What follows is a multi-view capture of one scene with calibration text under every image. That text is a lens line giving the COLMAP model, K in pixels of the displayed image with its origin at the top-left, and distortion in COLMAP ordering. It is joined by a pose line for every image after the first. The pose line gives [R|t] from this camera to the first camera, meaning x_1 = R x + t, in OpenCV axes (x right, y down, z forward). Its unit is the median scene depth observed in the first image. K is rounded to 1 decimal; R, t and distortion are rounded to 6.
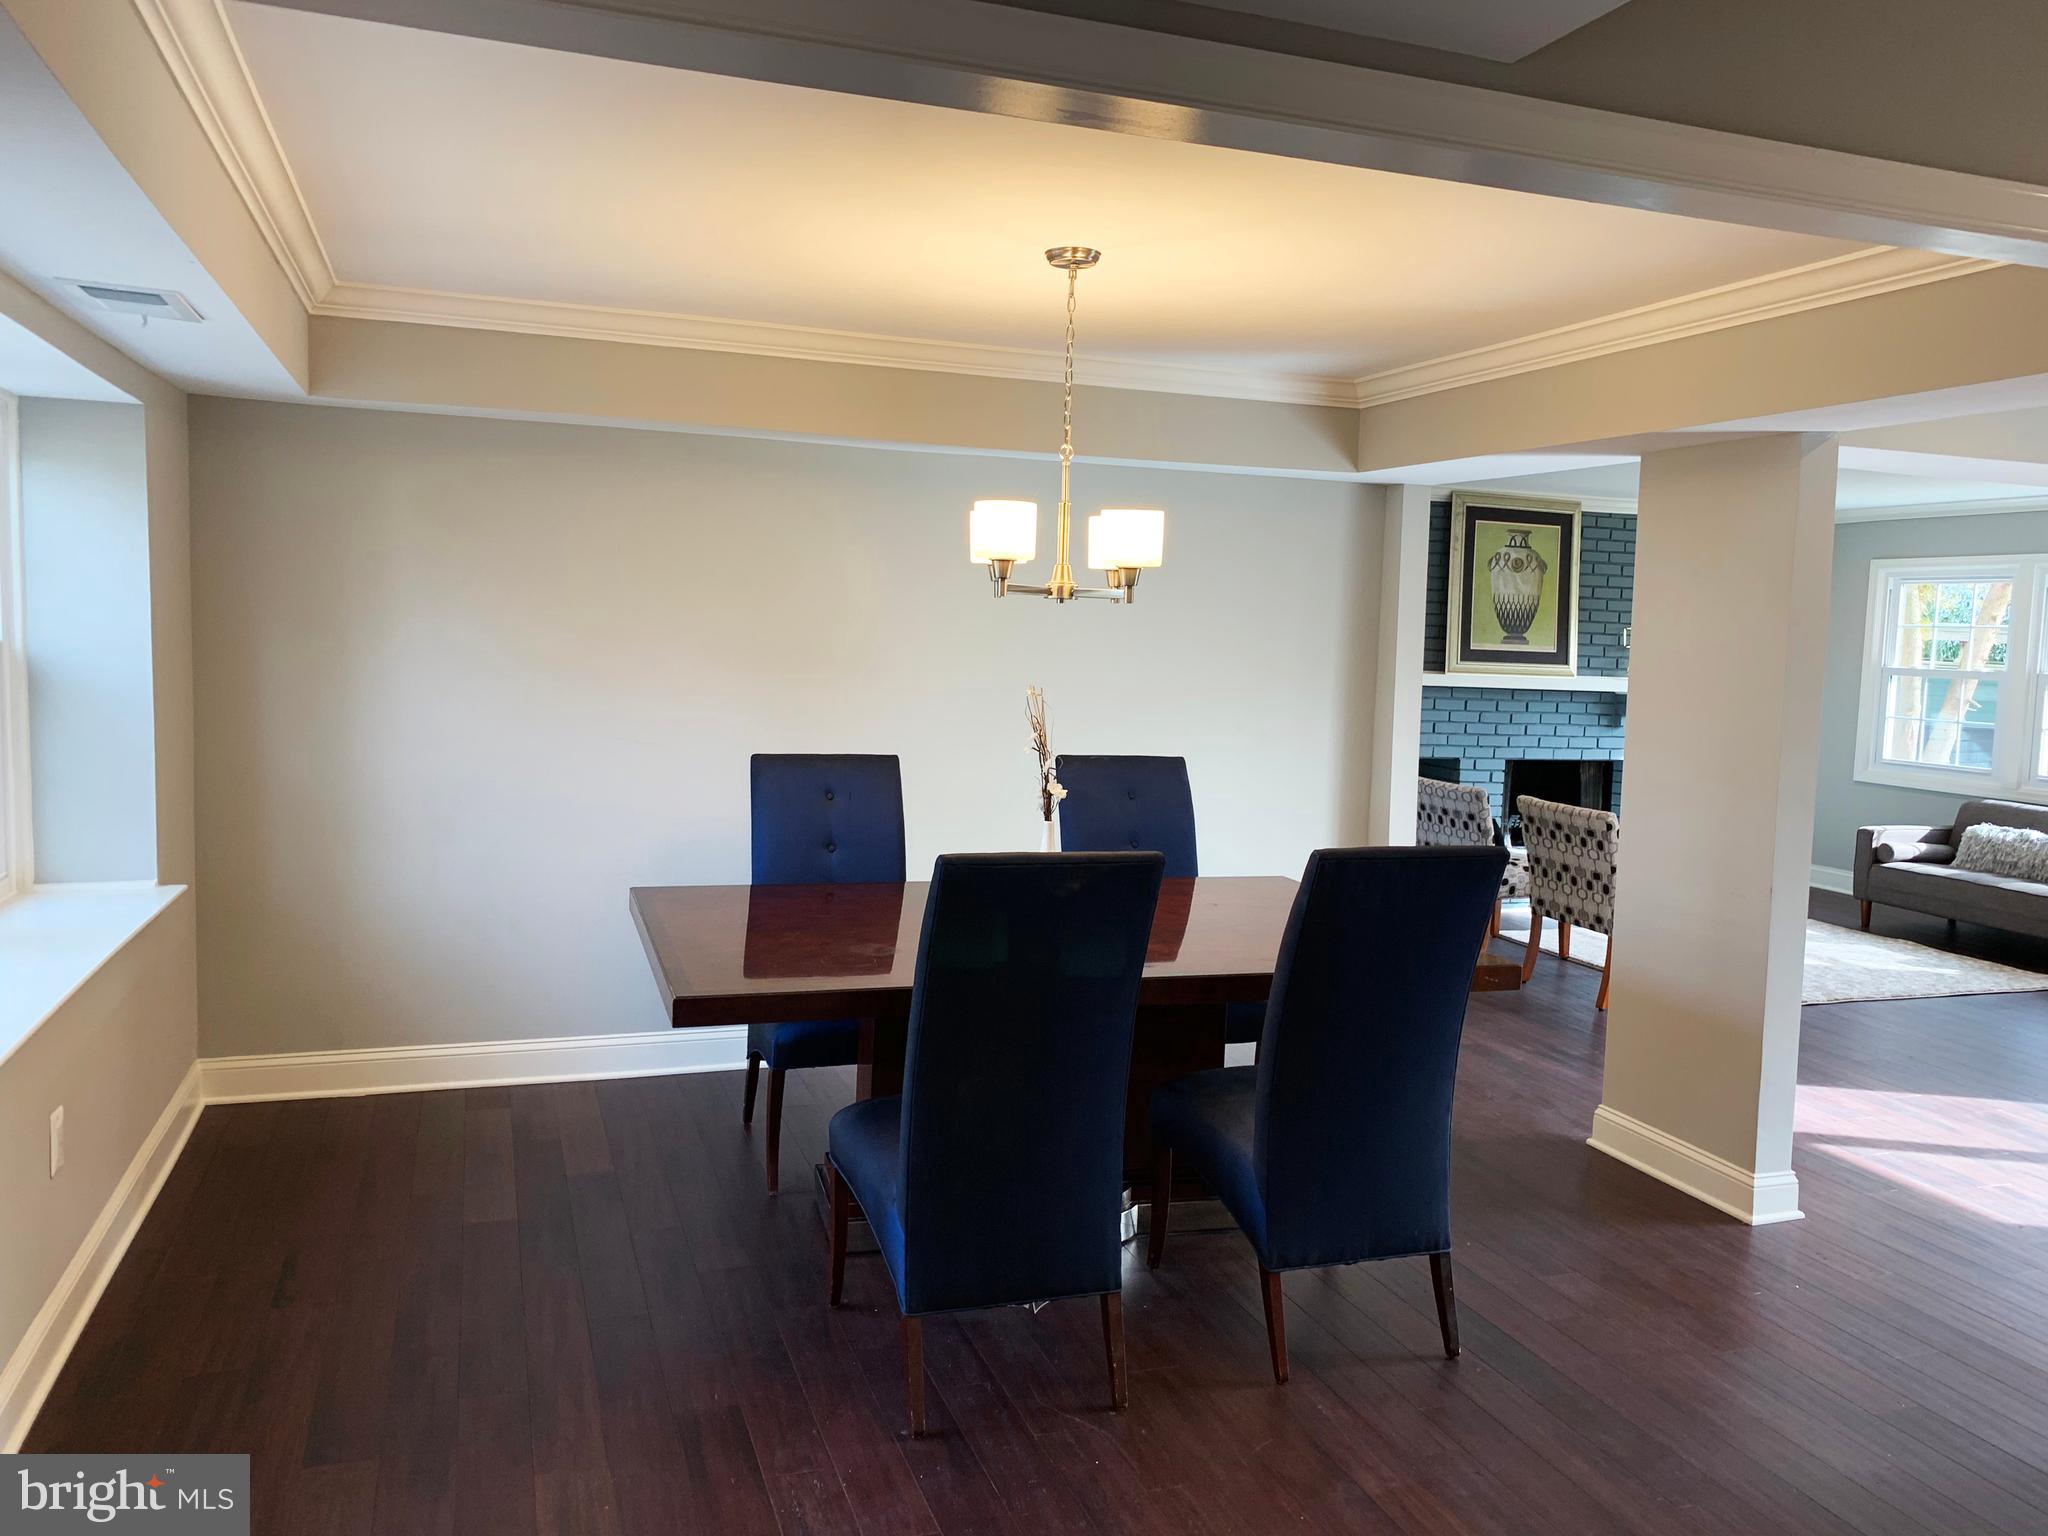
lens RADIAL K [[1558.2, 0, 1023.4], [0, 1558.2, 747.3], [0, 0, 1]] dist [0.003214, -0.003399]
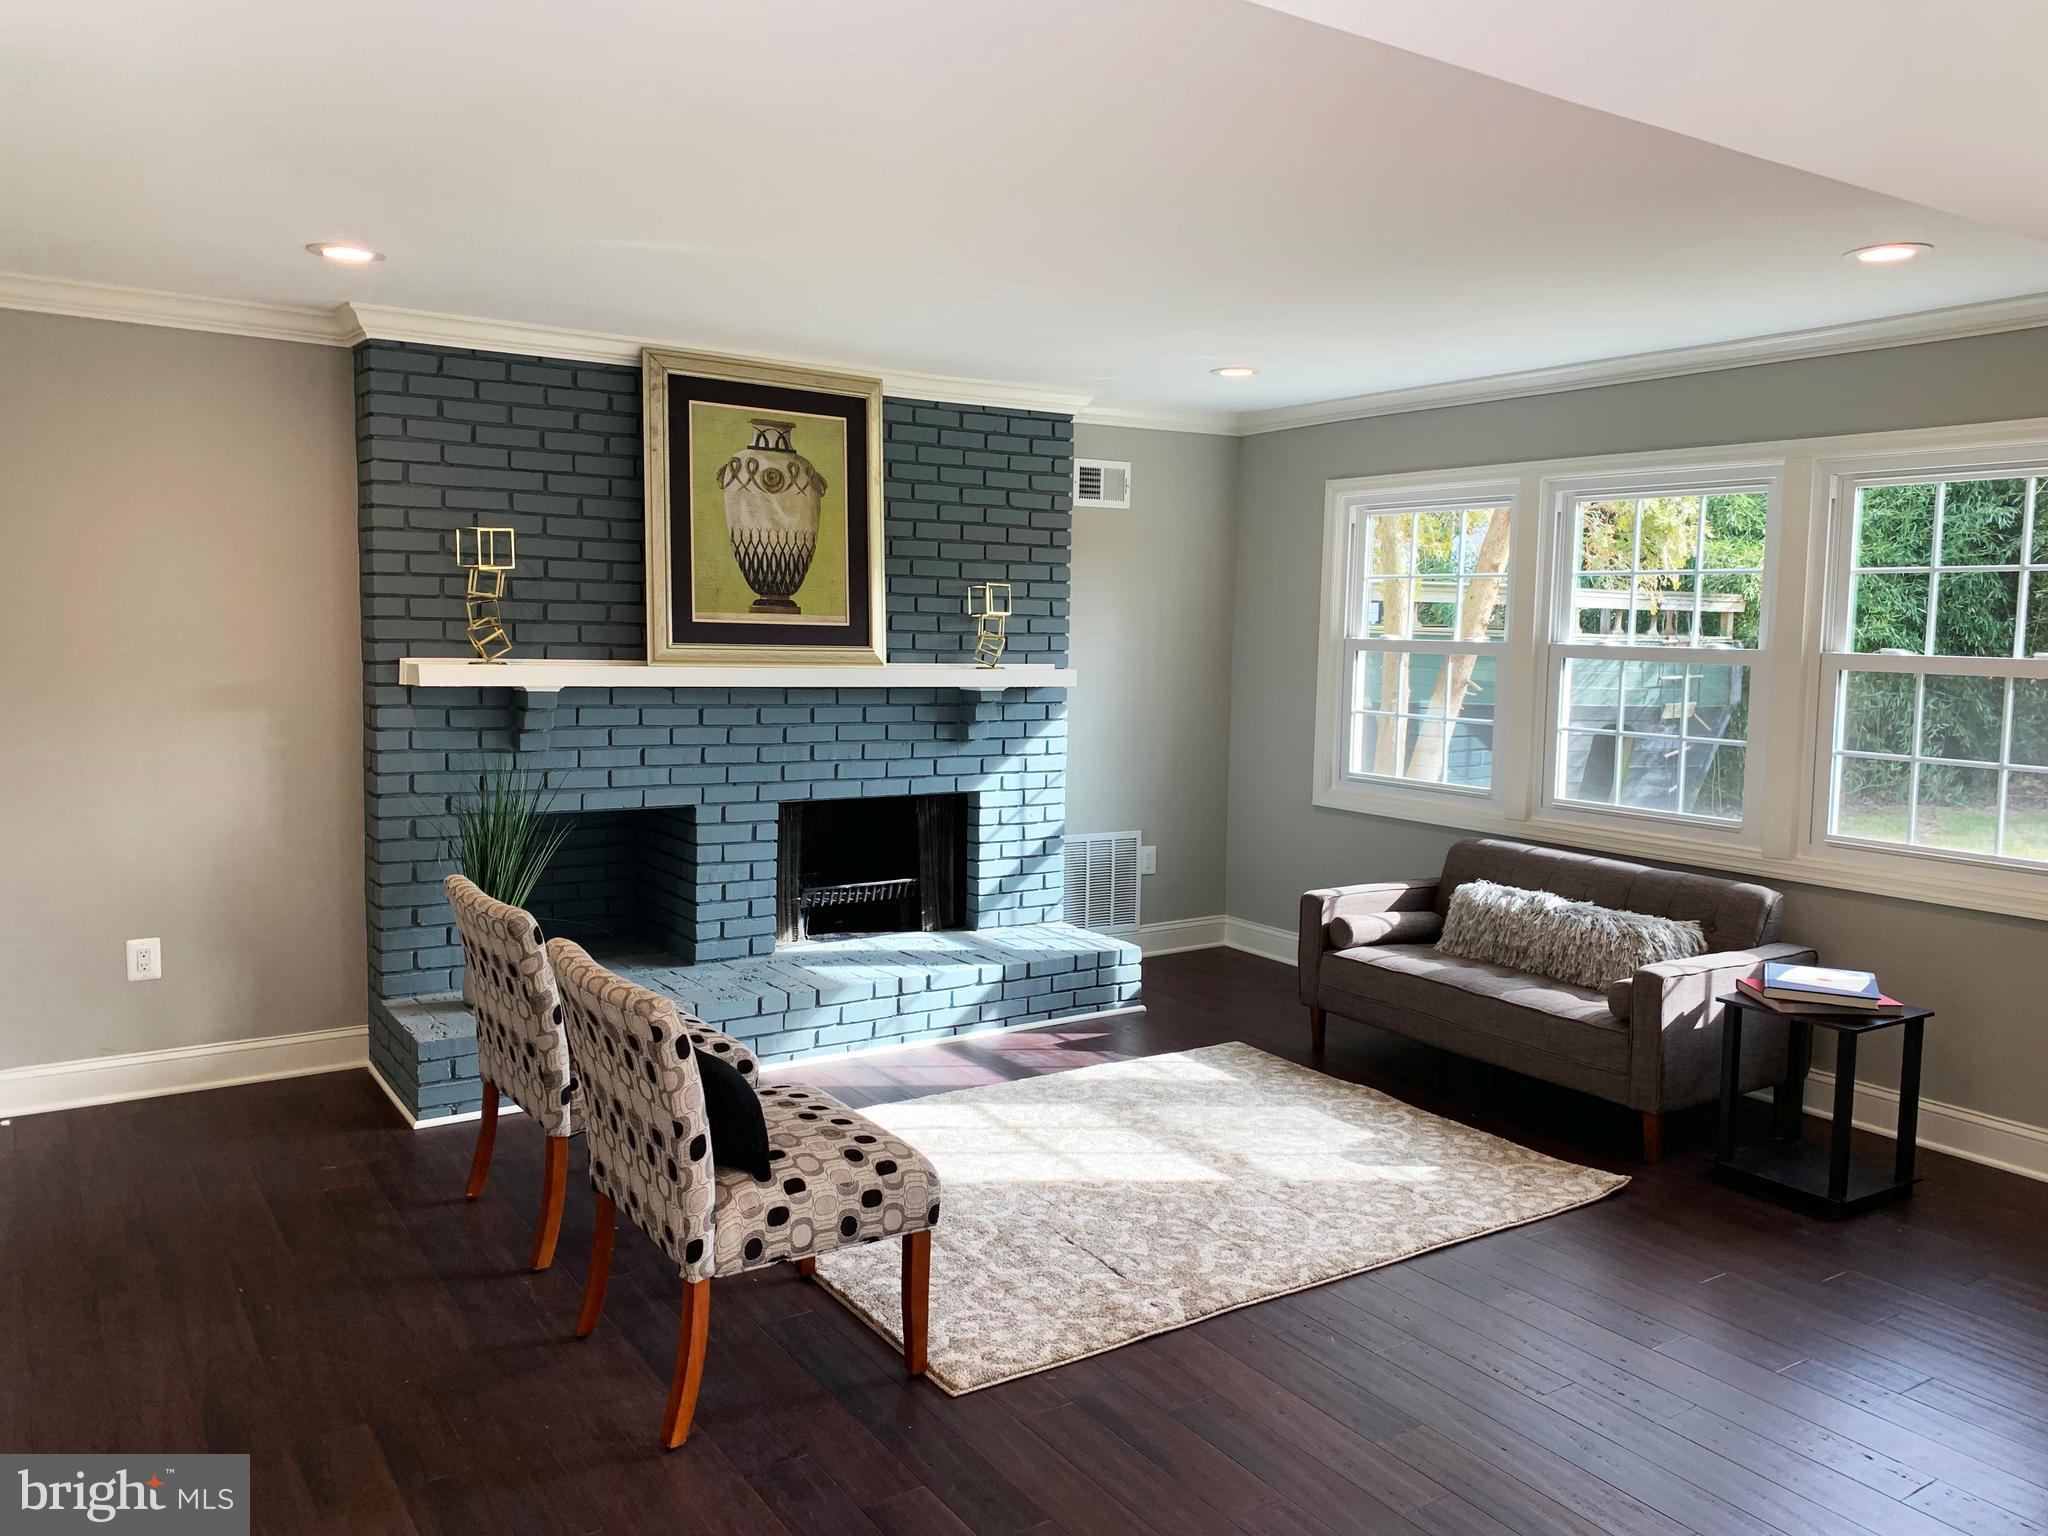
lens RADIAL K [[1537.3, 0, 1023.9], [0, 1537.3, 754.7], [0, 0, 1]] dist [0.137314, -0.377990]
pose [[0.969386, -0.038345, 0.242531, 0.260186], [0.033971, 0.999176, 0.022191, -0.021426], [-0.243182, -0.013273, 0.969890, 0.395111]]
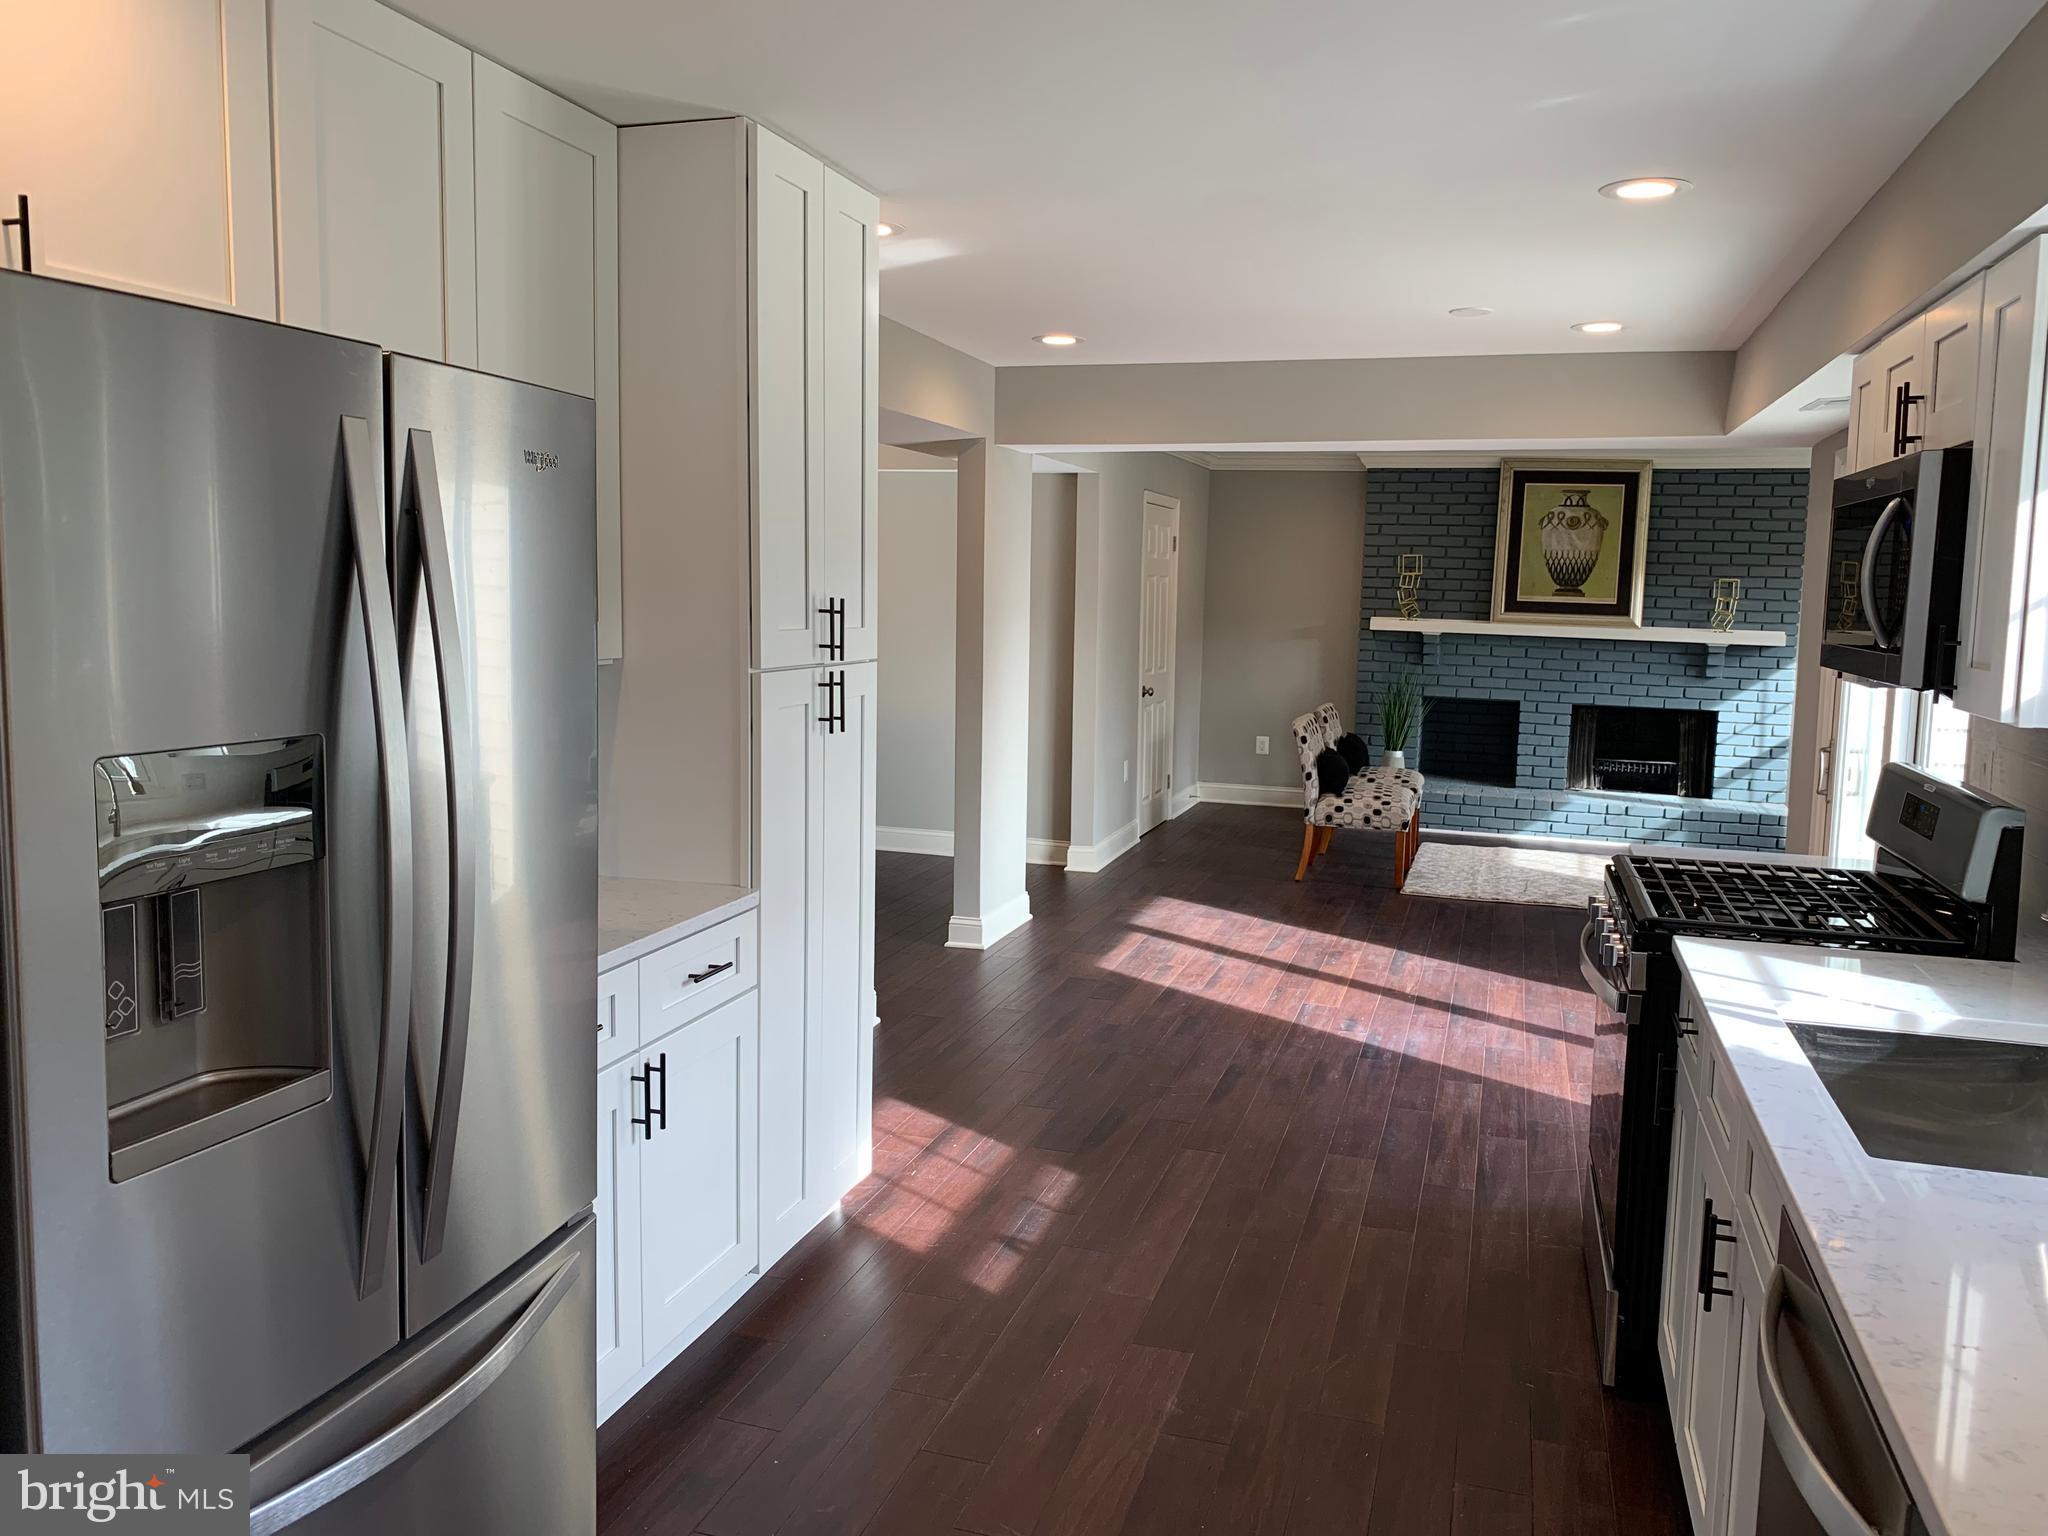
lens RADIAL K [[1537.3, 0, 1023.9], [0, 1537.3, 754.7], [0, 0, 1]] dist [0.137314, -0.377990]
pose [[0.800957, 0.052684, -0.596399, 0.657556], [-0.045176, 0.998599, 0.027541, 0.030624], [0.597015, 0.004884, 0.802215, -0.089452]]
